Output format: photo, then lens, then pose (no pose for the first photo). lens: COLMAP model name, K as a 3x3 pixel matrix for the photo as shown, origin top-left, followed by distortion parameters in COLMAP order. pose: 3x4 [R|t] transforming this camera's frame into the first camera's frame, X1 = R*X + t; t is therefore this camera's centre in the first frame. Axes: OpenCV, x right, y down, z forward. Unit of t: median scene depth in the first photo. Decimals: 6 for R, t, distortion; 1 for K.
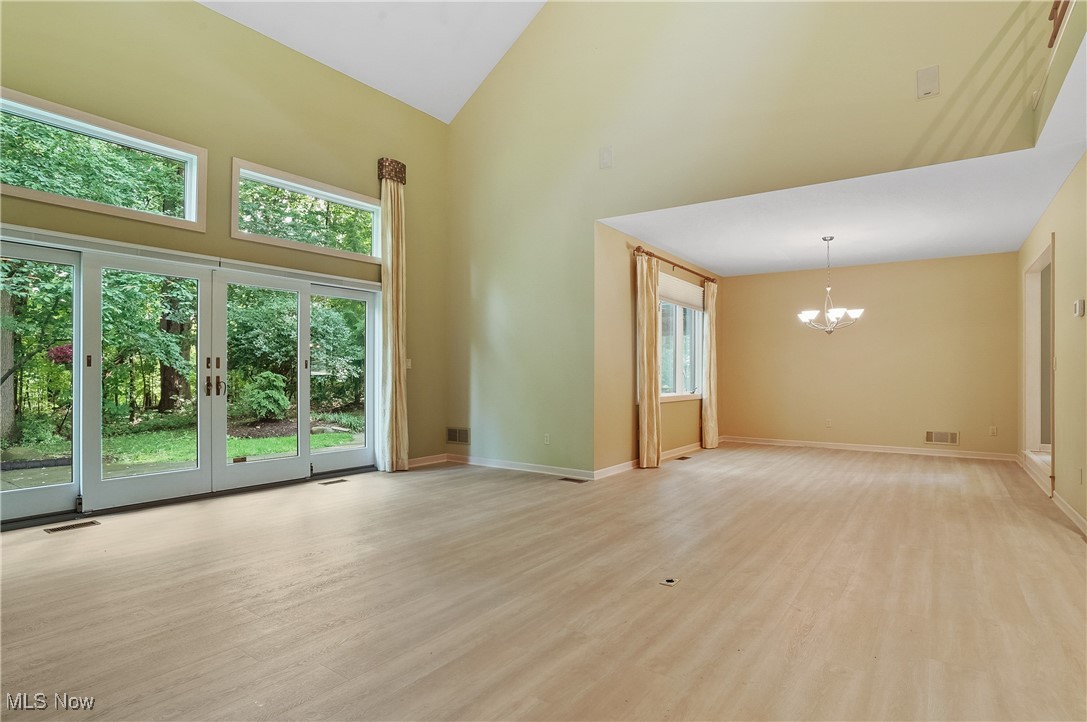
lens RADIAL K [[559.6, 0, 539.9], [0, 559.6, 373.3], [0, 0, 1]] dist [-0.033159, 0.000301]
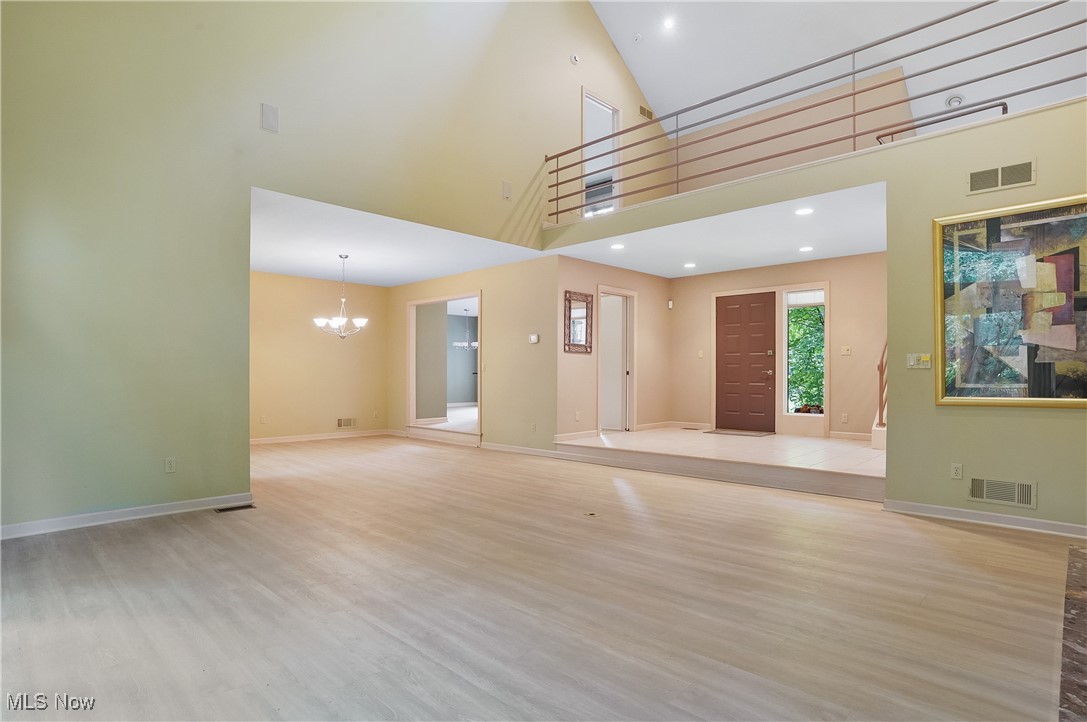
lens RADIAL K [[559.6, 0, 539.9], [0, 559.6, 373.3], [0, 0, 1]] dist [-0.033159, 0.000301]
pose [[0.164085, -0.000008, 0.986446, -1.032079], [-0.000373, 1.000000, 0.000071, 0.001277], [-0.986446, -0.000379, 0.164085, 0.740159]]
